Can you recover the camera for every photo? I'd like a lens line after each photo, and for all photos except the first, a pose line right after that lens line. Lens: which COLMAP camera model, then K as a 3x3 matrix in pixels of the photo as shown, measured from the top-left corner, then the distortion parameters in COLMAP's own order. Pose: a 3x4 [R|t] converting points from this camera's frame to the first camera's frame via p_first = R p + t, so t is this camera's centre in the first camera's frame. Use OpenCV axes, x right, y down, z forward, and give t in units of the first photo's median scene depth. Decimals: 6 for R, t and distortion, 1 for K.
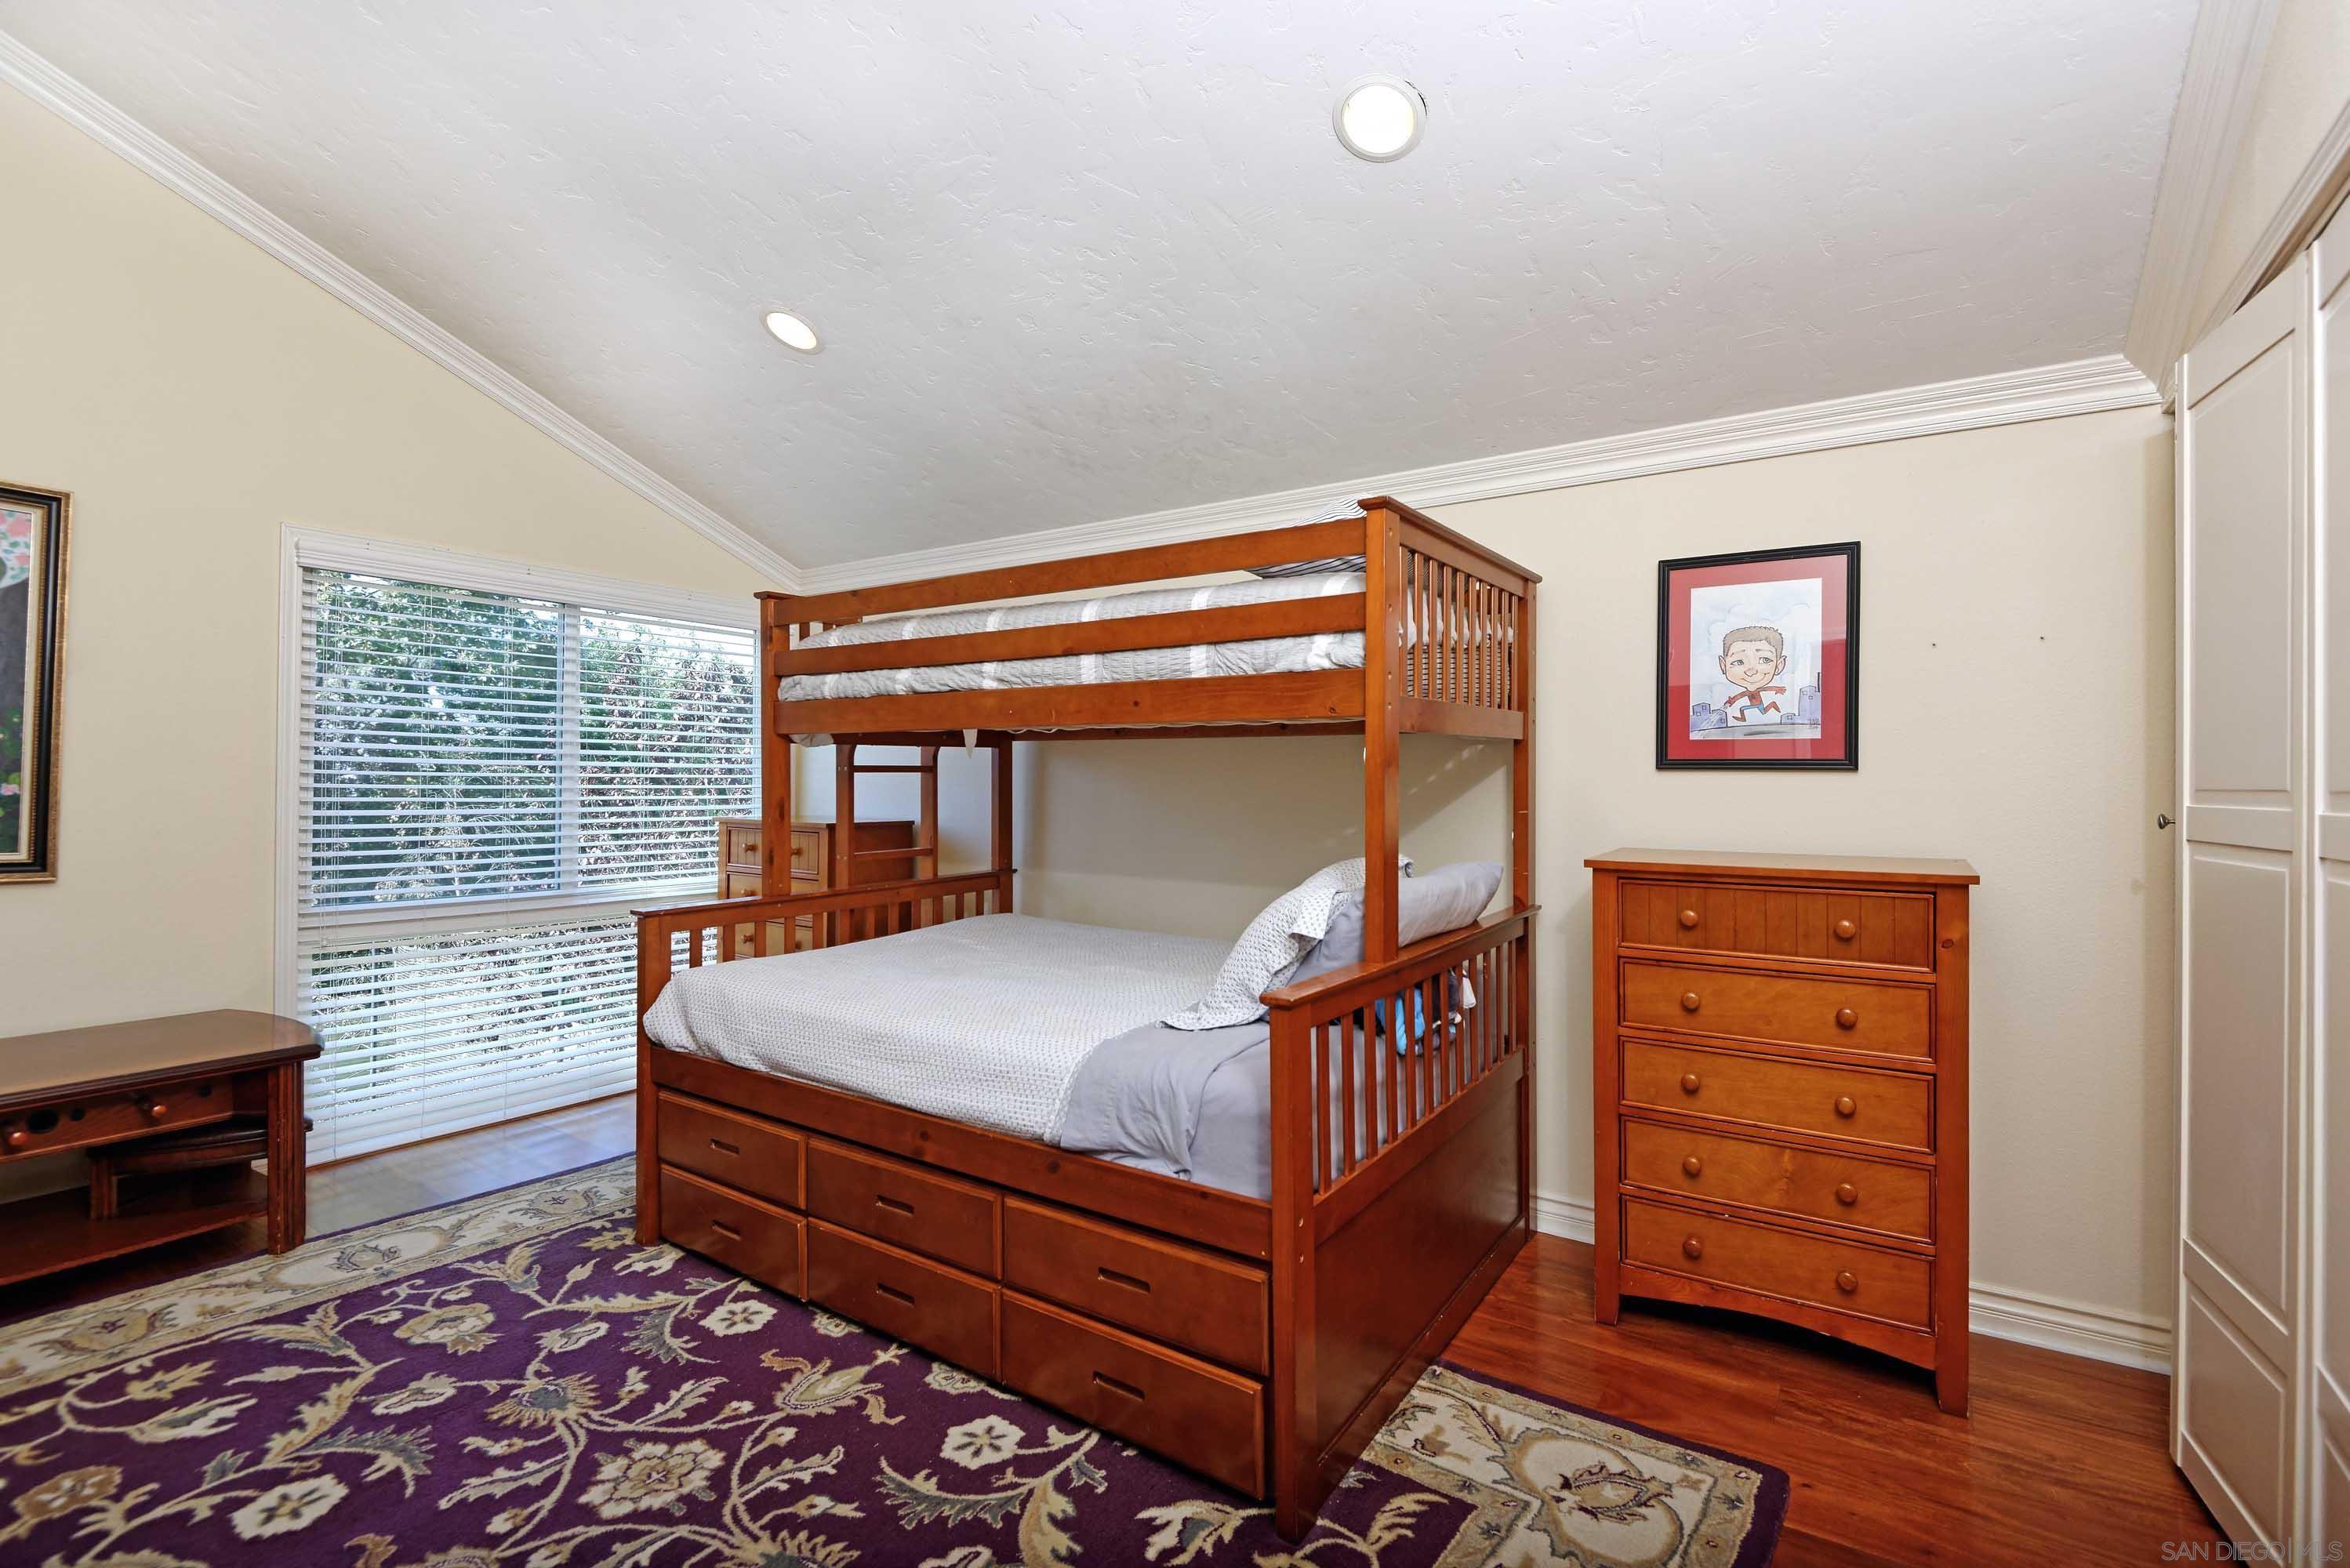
lens RADIAL K [[1071.1, 0, 1174.4], [0, 1071.1, 784.2], [0, 0, 1]] dist [-0.001152, -0.000092]
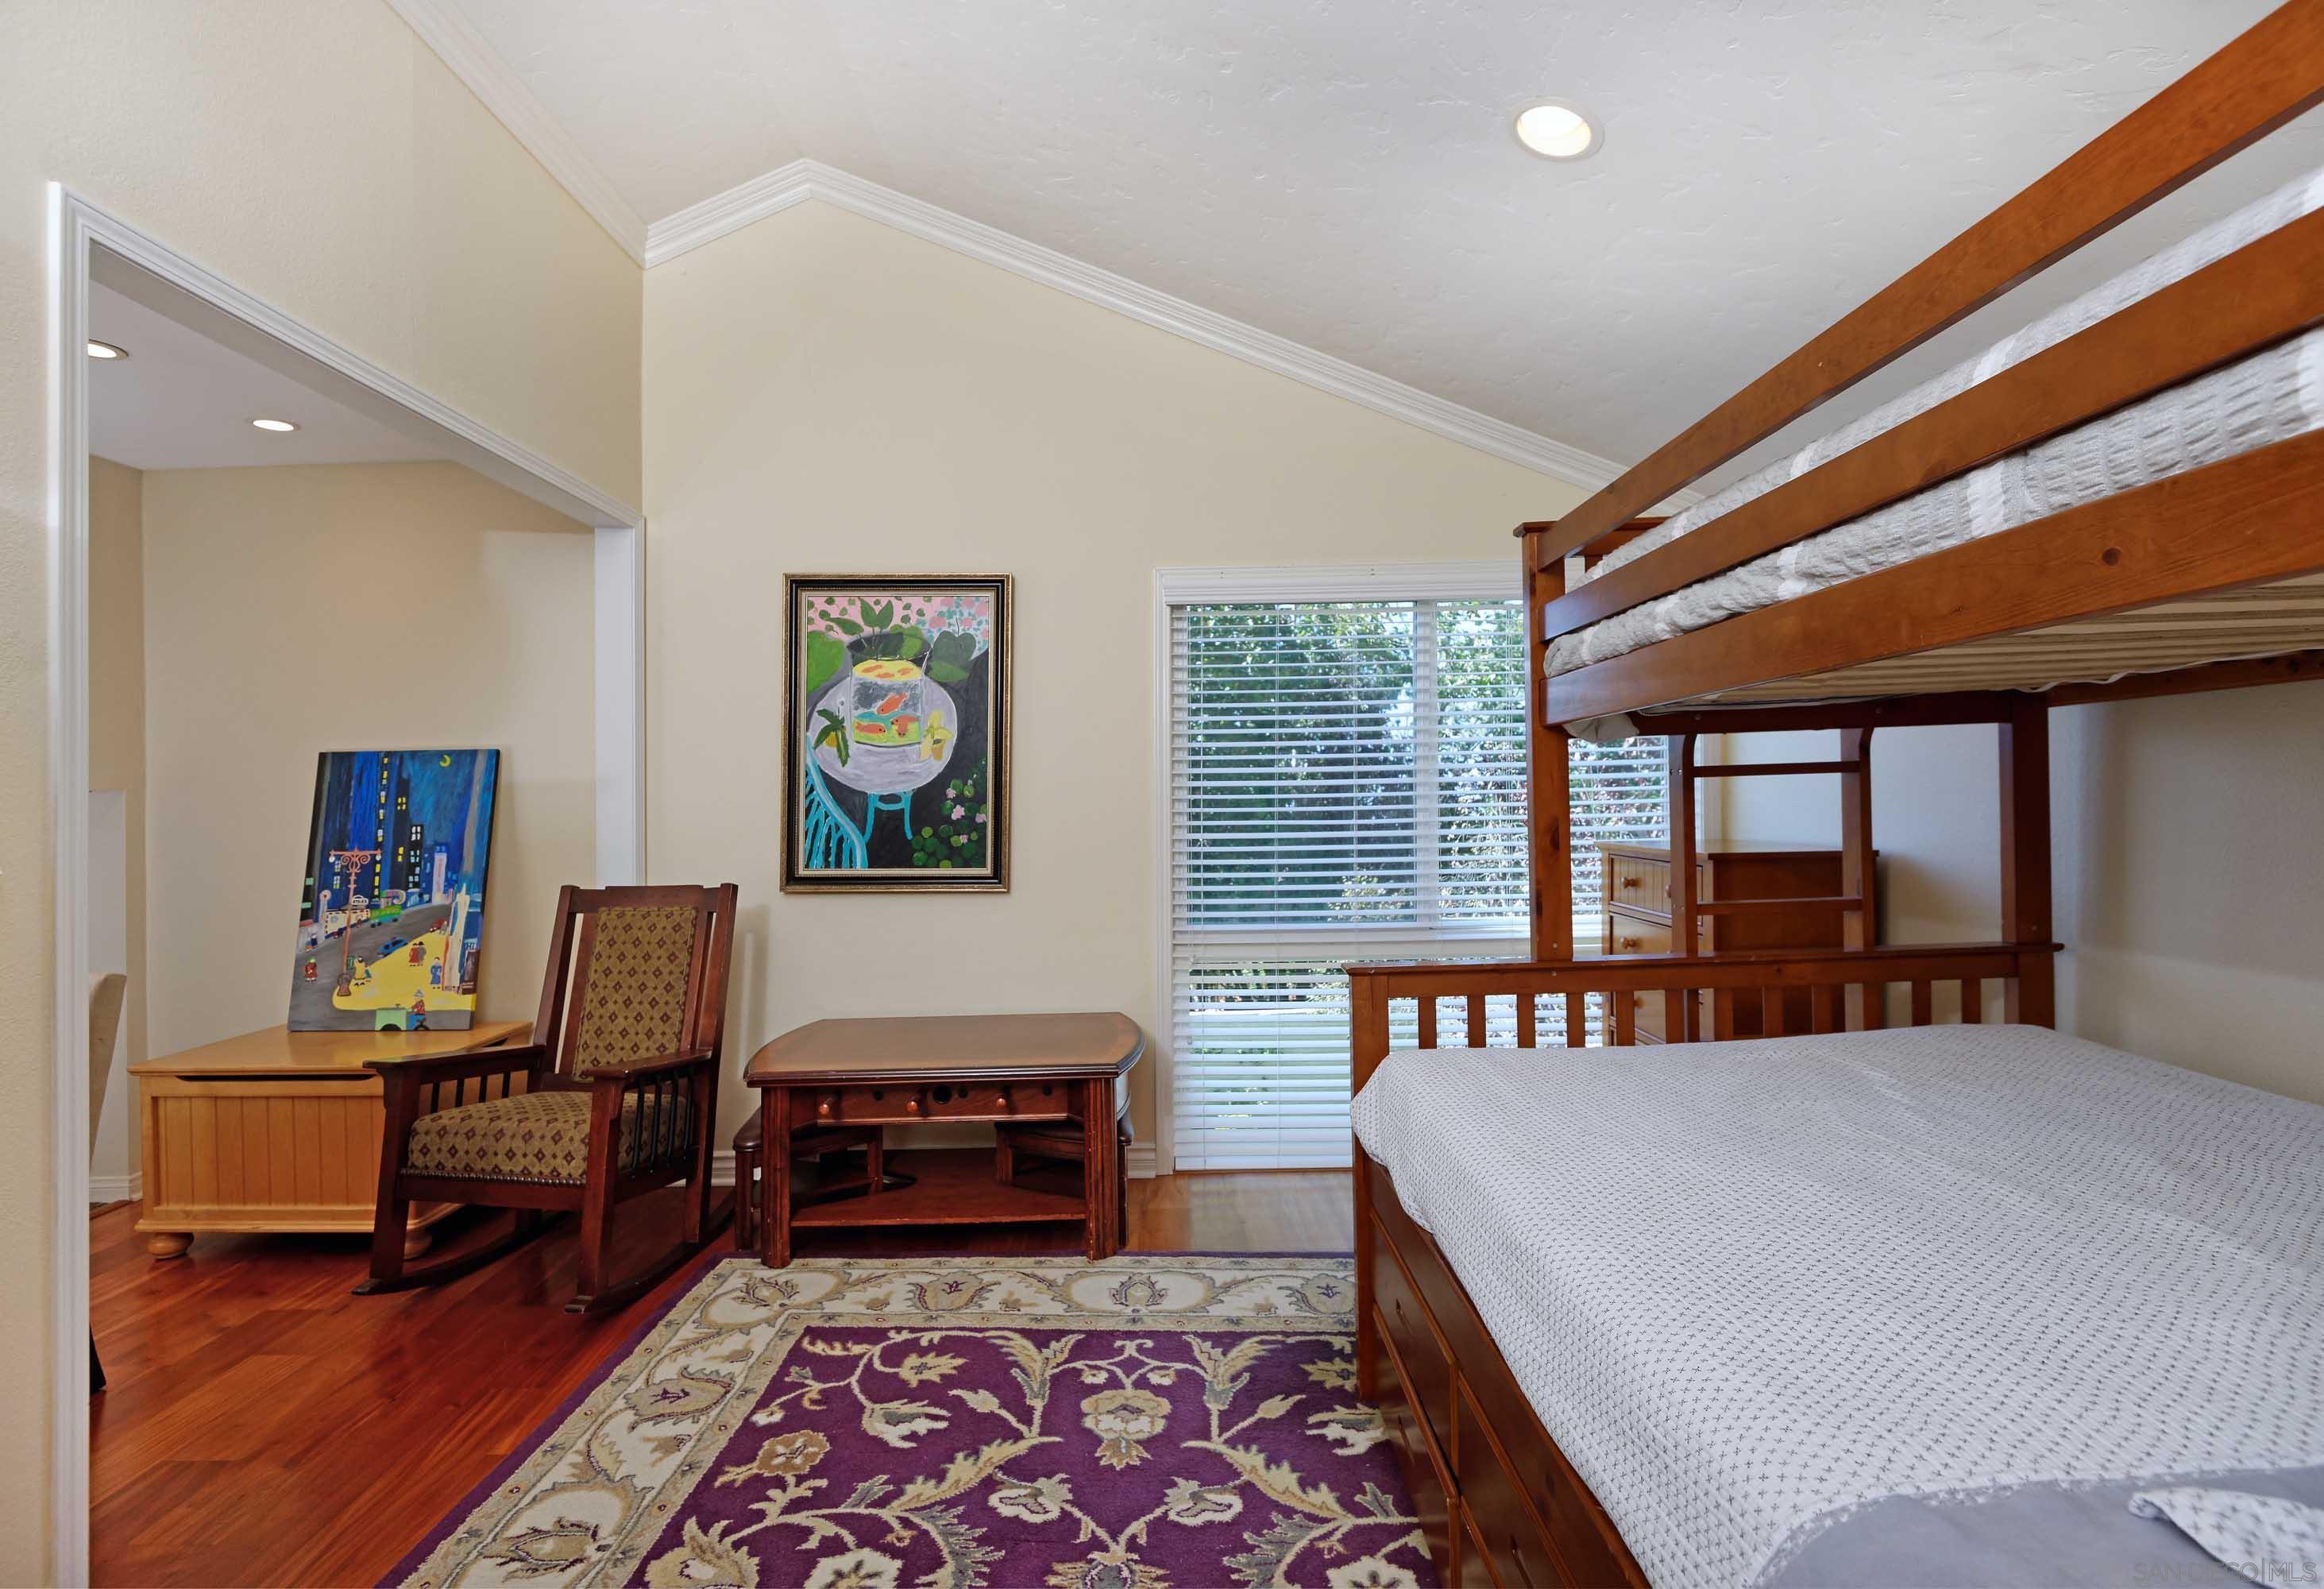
lens RADIAL K [[1081.5, 0, 1156.8], [0, 1081.5, 811.2], [0, 0, 1]] dist [0.014360, -0.001401]
pose [[0.557057, -0.014838, -0.830341, 0.086755], [0.021540, 0.999762, -0.003415, 0.006215], [0.830195, -0.015983, 0.557244, 0.487065]]
